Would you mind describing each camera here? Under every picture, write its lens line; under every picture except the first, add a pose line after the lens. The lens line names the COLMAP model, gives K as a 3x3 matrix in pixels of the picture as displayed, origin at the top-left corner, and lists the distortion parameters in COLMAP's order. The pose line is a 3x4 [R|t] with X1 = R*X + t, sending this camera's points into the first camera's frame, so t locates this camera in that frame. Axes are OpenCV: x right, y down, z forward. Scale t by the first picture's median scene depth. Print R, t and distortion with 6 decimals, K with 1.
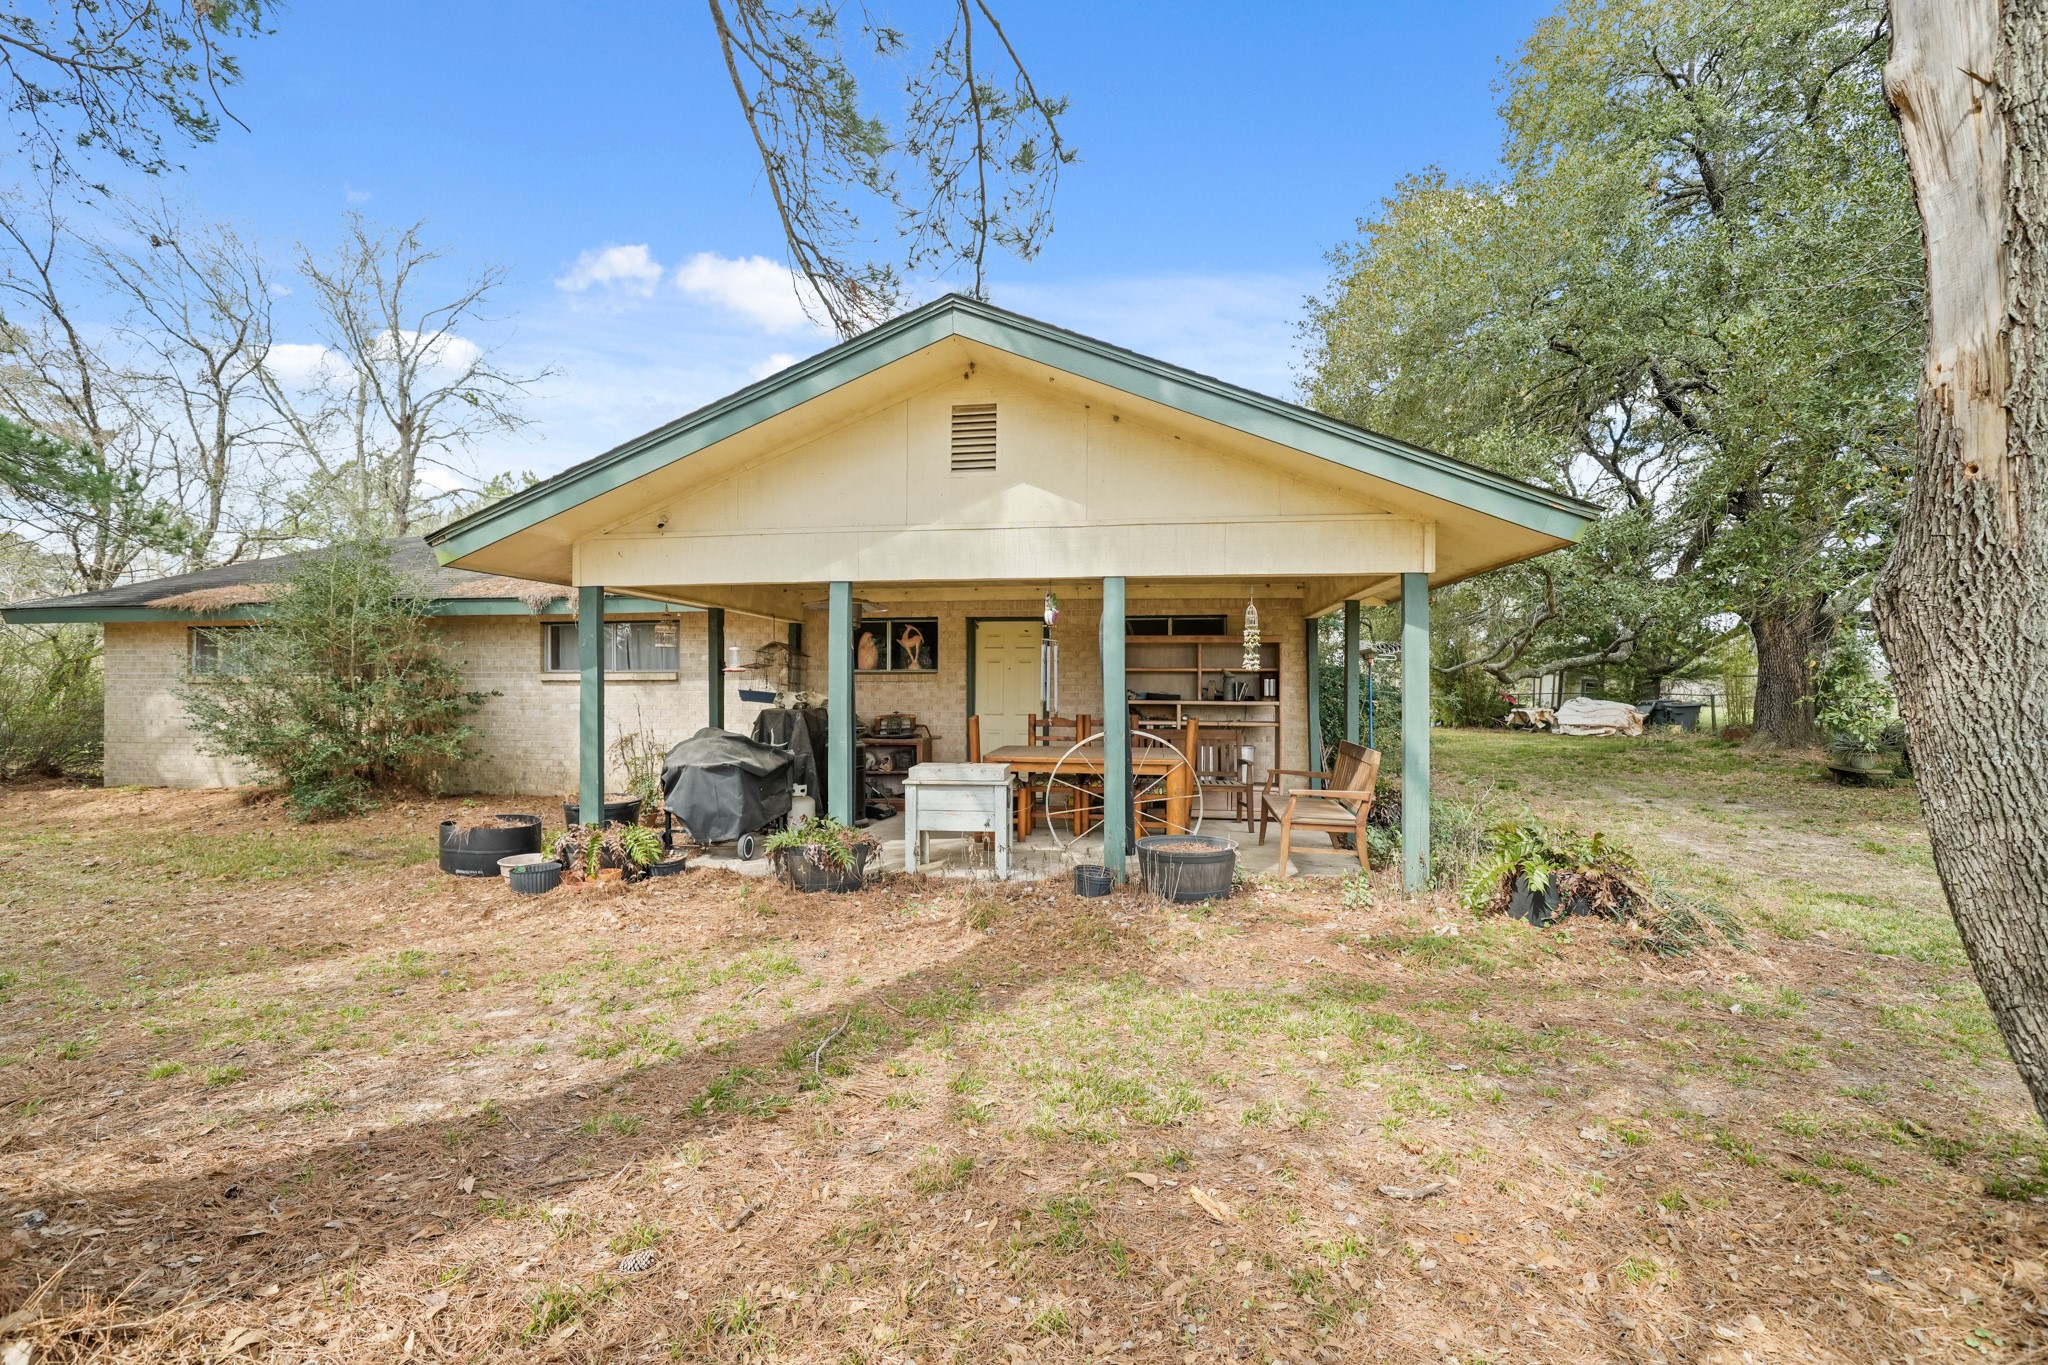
lens RADIAL K [[828.0, 0, 1024.0], [0, 828.0, 682.5], [0, 0, 1]] dist [0.000014, -0.000002]
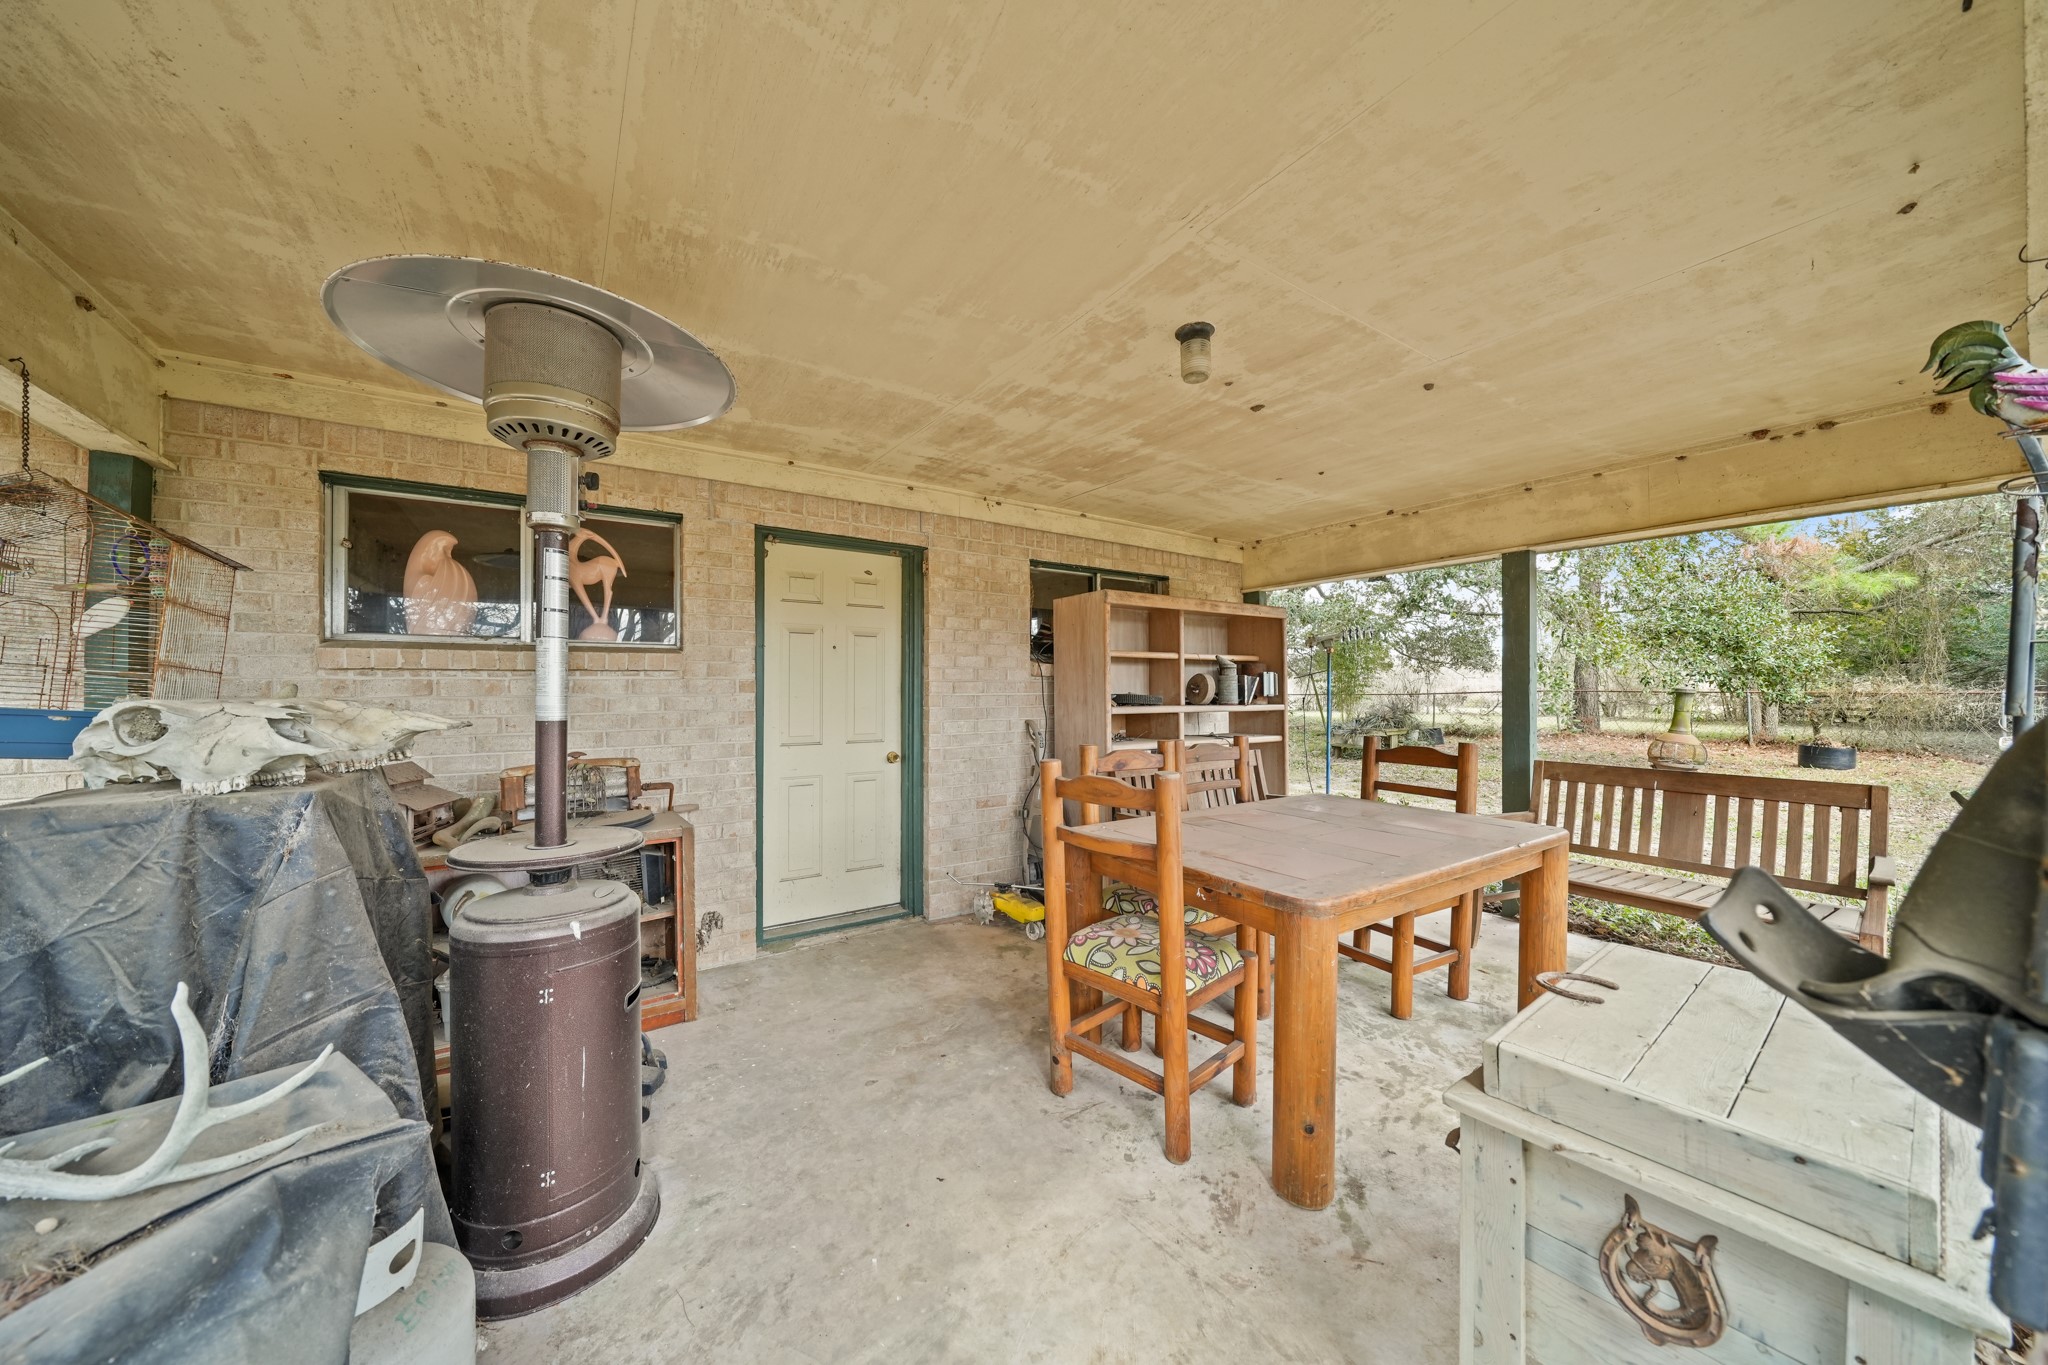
lens RADIAL K [[712.1, 0, 1024.0], [0, 712.1, 682.5], [0, 0, 1]] dist [-0.000423, -0.000059]
pose [[0.755763, 0.006895, 0.654809, -0.228359], [-0.001826, 0.999963, -0.008422, 0.008081], [-0.654843, 0.005169, 0.755747, 0.692172]]
